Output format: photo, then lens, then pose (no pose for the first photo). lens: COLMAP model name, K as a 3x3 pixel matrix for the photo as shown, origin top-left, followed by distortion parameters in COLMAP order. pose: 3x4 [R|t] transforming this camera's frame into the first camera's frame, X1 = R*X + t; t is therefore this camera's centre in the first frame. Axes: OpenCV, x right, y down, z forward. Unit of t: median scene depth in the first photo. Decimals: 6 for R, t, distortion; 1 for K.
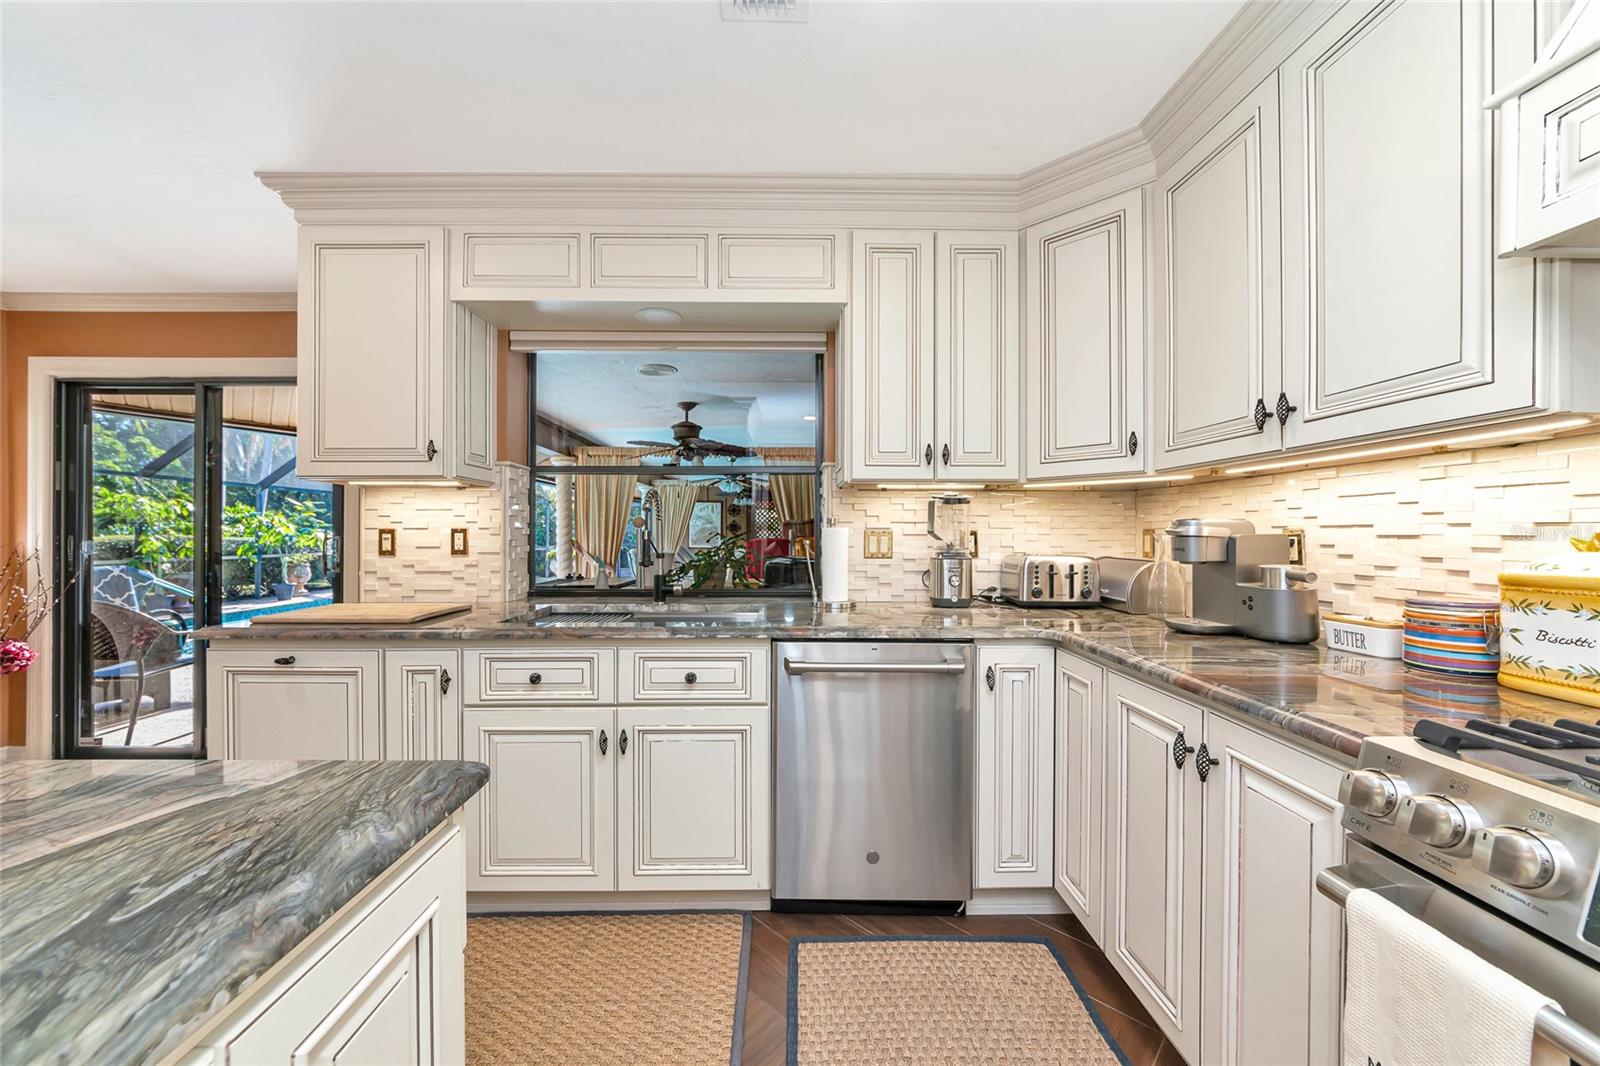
lens RADIAL K [[608.2, 0, 788.2], [0, 608.2, 542.8], [0, 0, 1]] dist [-0.004531, -0.000483]
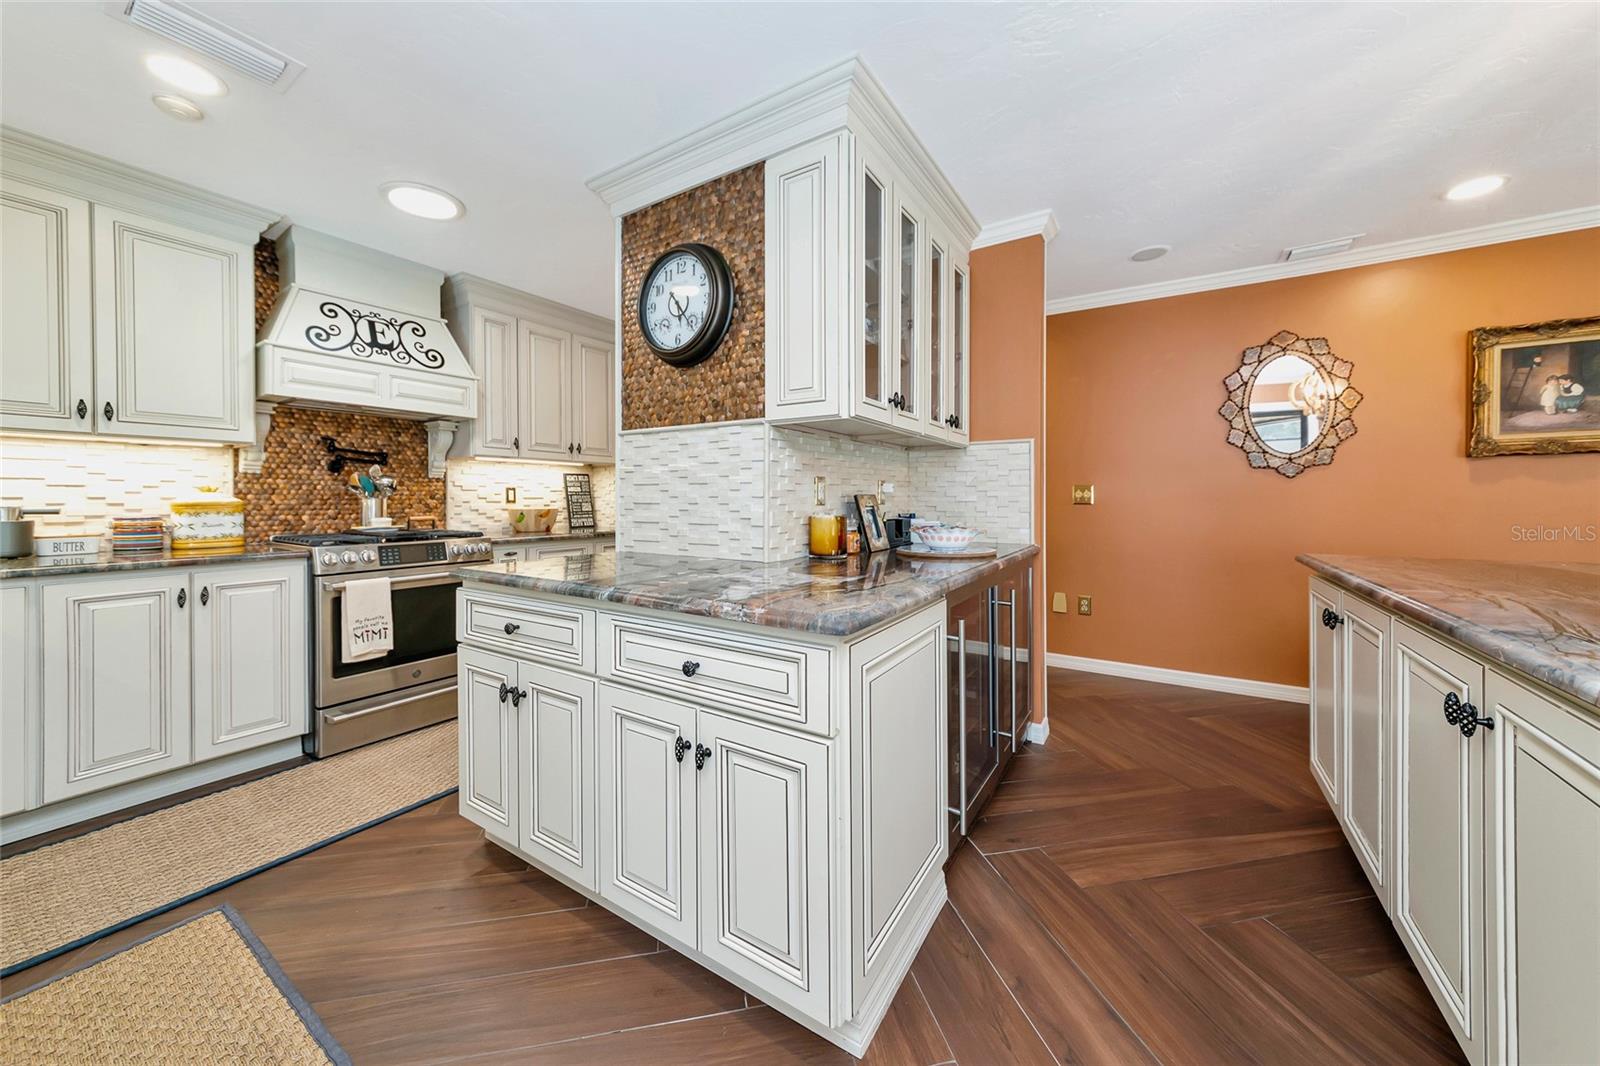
lens RADIAL K [[572.2, 0, 793.0], [0, 572.2, 500.3], [0, 0, 1]] dist [-0.003805, 0.001110]
pose [[-0.836544, -0.006917, 0.547855, -0.979445], [0.000073, 0.999919, 0.012735, 0.007011], [-0.547899, 0.010693, -0.836476, 0.744149]]
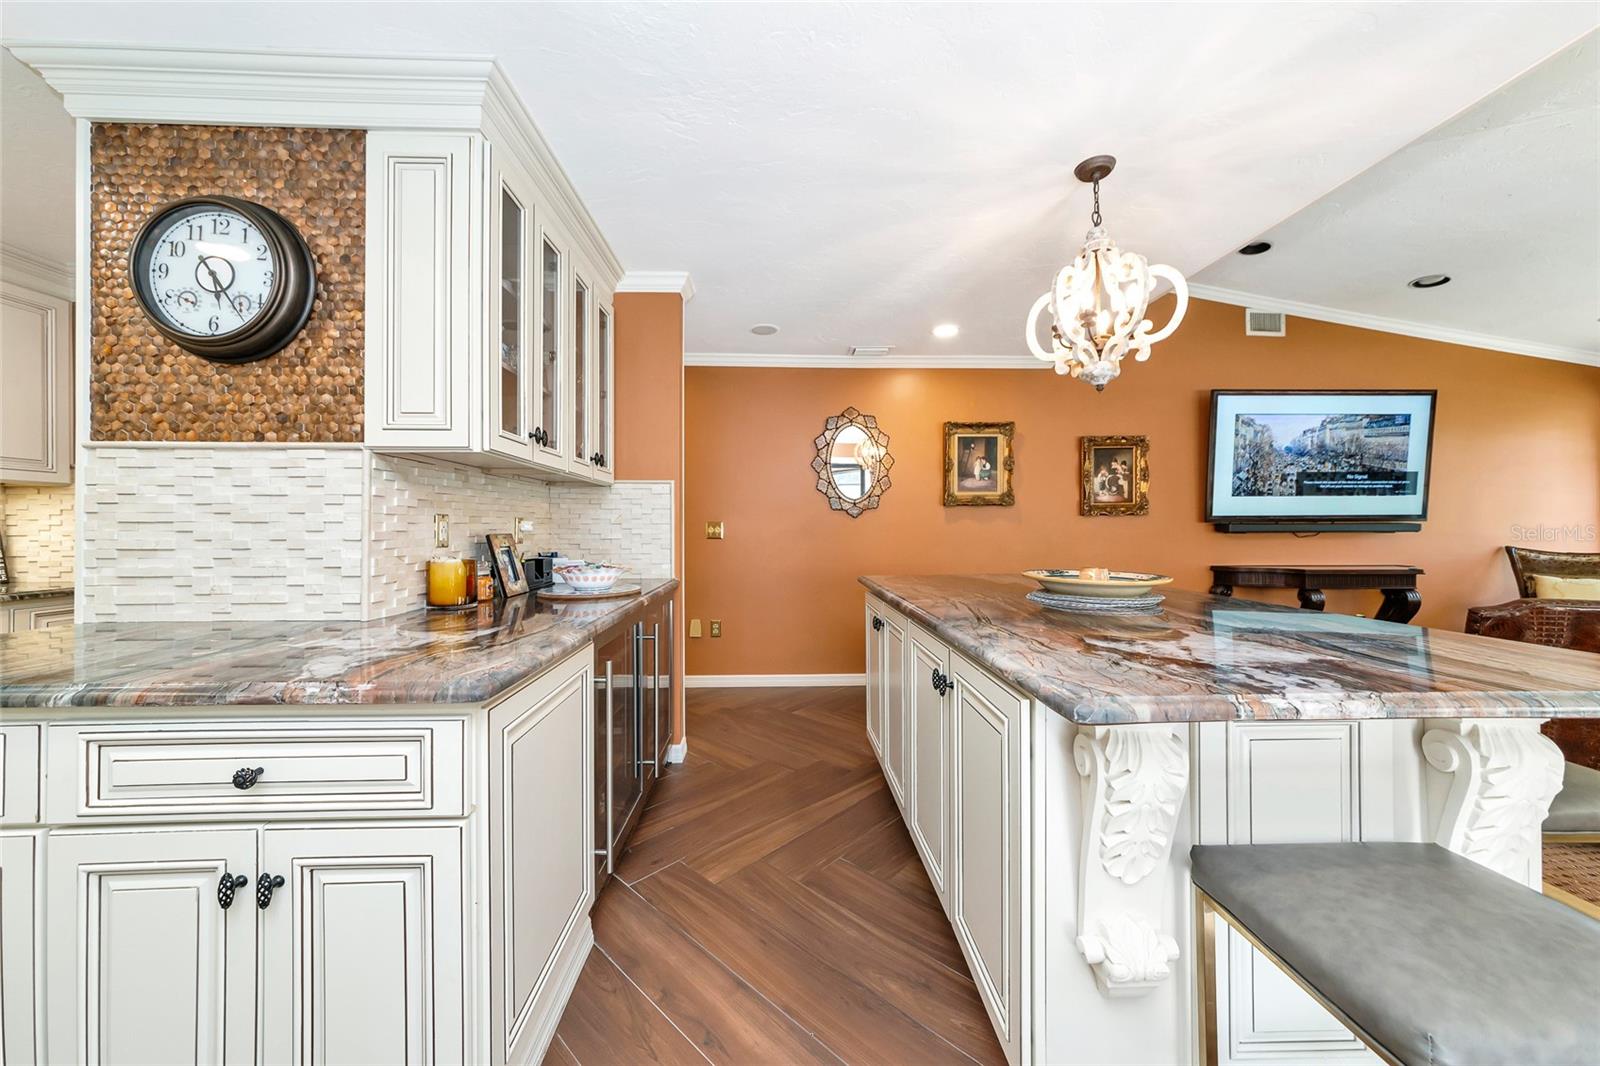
lens RADIAL K [[572.2, 0, 799.3], [0, 572.2, 524.1], [0, 0, 1]] dist [-0.003805, 0.001110]
pose [[-0.999239, -0.003500, -0.038858, -0.977663], [-0.003508, 0.999994, 0.000158, -0.008286], [0.038858, 0.000295, -0.999245, 0.765474]]
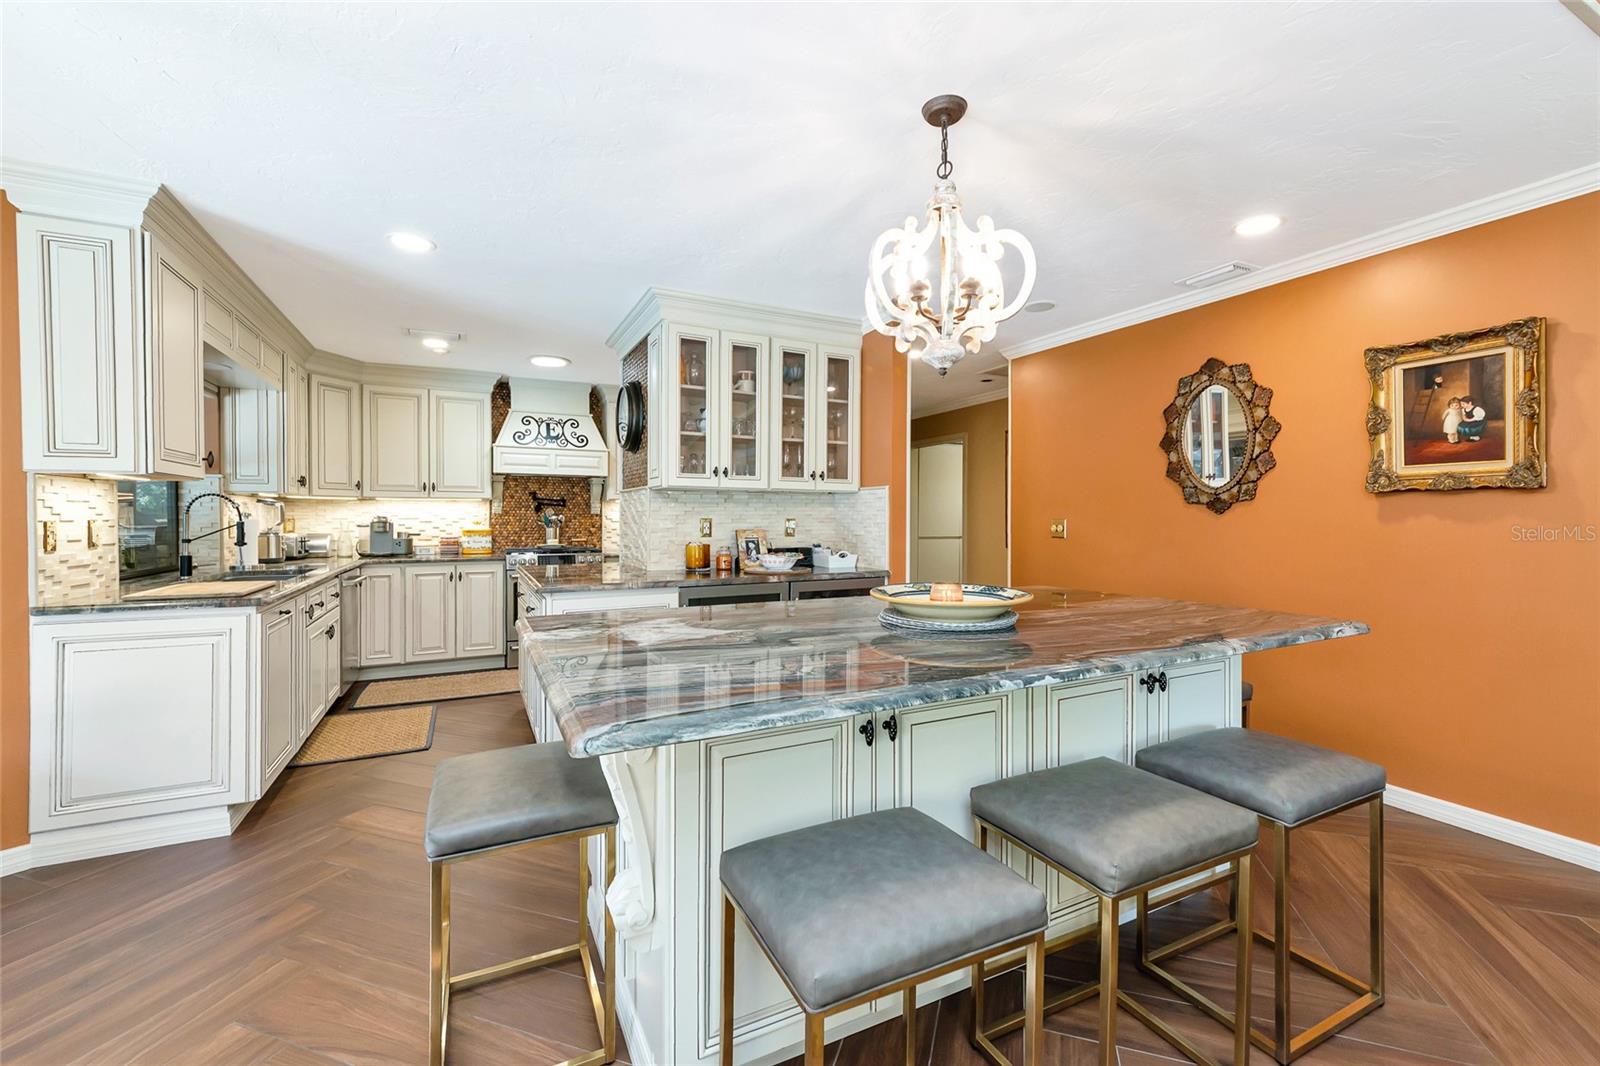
lens RADIAL K [[659.2, 0, 802.6], [0, 659.2, 522.9], [0, 0, 1]] dist [-0.000684, -0.000789]
pose [[-0.449193, -0.012706, 0.893344, -2.127129], [0.003075, 0.999871, 0.015767, -0.034694], [-0.893429, 0.009830, -0.449096, 0.460320]]
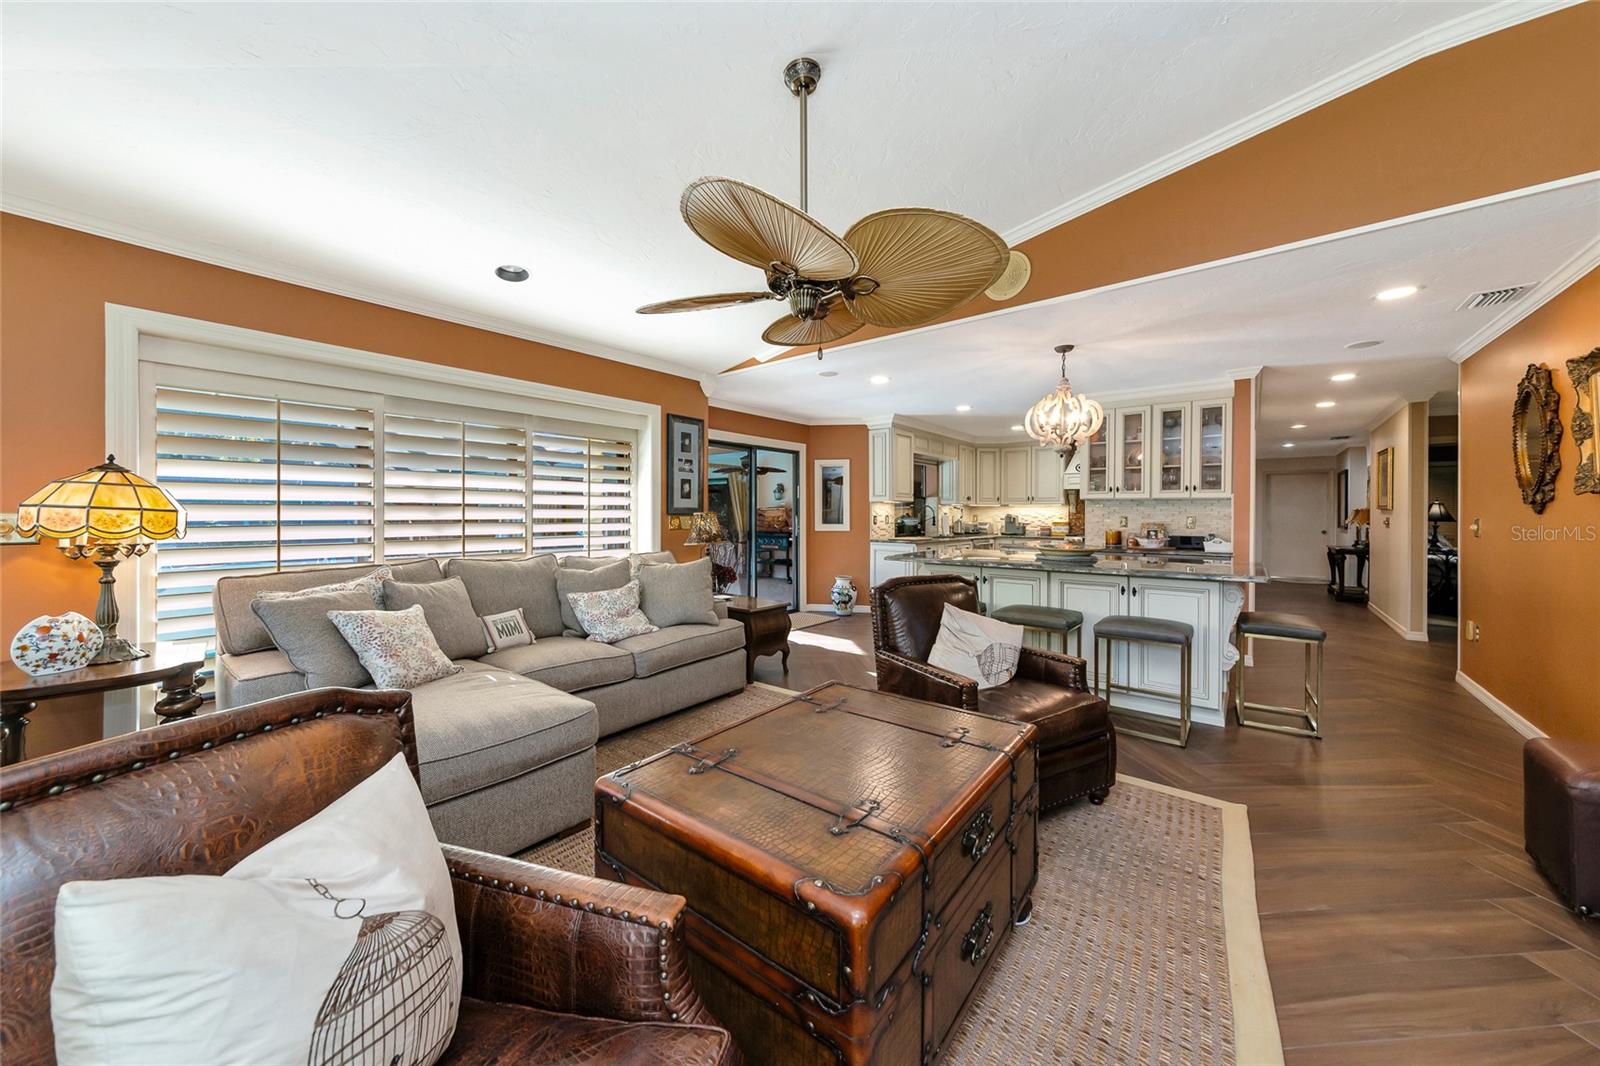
lens RADIAL K [[572.2, 0, 789.9], [0, 572.2, 514.0], [0, 0, 1]] dist [-0.003805, 0.001110]
pose [[0.632936, -0.004148, 0.774193, -3.336132], [0.003979, 0.999990, 0.002105, -0.040647], [-0.774193, 0.001748, 0.632947, -0.531253]]
